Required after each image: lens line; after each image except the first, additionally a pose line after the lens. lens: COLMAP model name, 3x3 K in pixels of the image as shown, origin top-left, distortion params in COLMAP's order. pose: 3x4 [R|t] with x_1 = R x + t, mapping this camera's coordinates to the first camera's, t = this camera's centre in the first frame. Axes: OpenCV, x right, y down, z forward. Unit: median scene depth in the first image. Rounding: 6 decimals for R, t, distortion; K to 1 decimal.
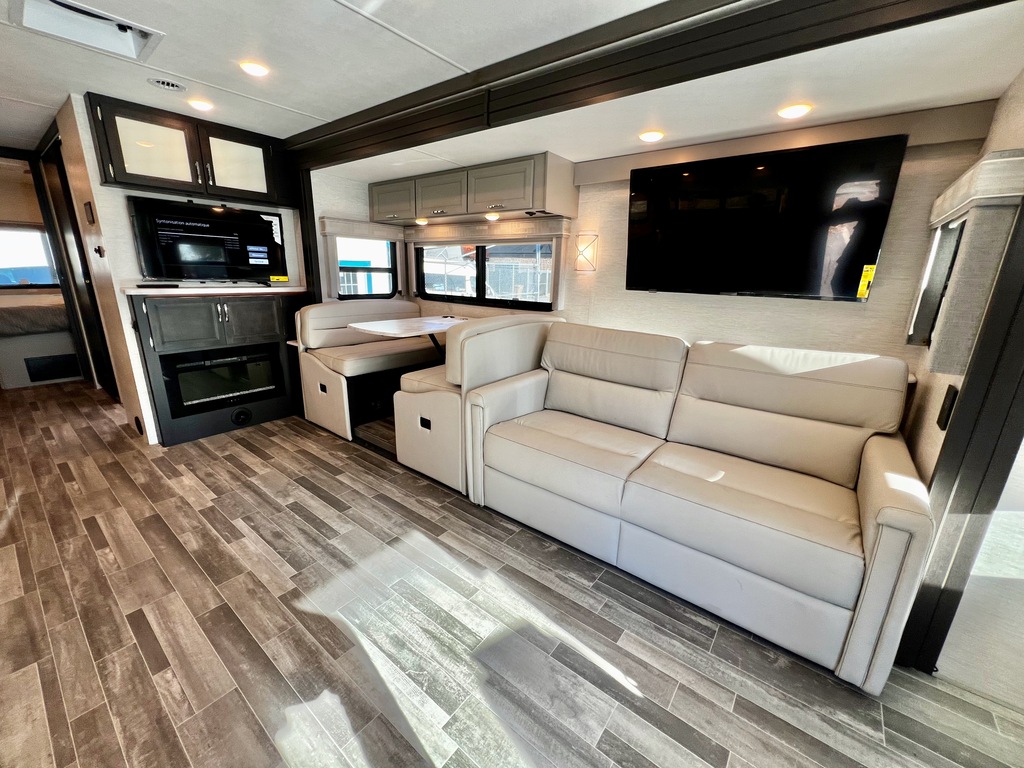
lens RADIAL K [[410.7, 0, 511.6], [0, 410.7, 383.2], [0, 0, 1]] dist [-0.001349, 0.000411]
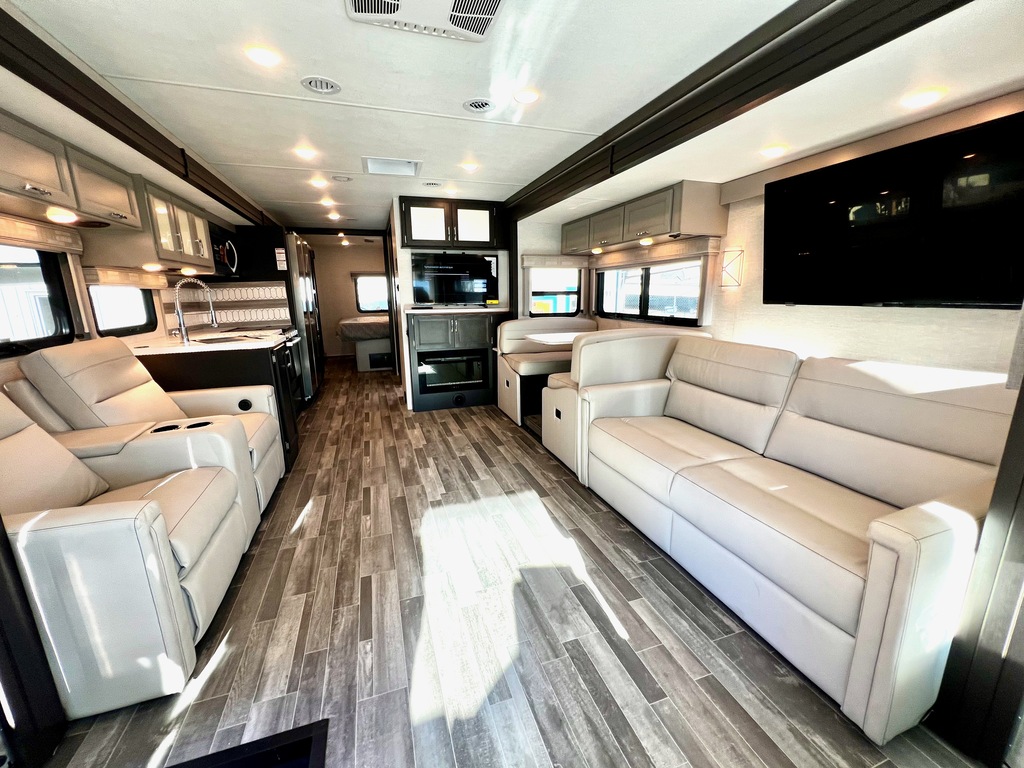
lens RADIAL K [[410.7, 0, 511.0], [0, 410.7, 383.8], [0, 0, 1]] dist [-0.001349, 0.000411]
pose [[0.836162, 0.084465, -0.541939, 0.388692], [-0.113704, 0.993301, -0.020622, 0.057751], [0.536567, 0.078864, 0.840165, -0.142580]]
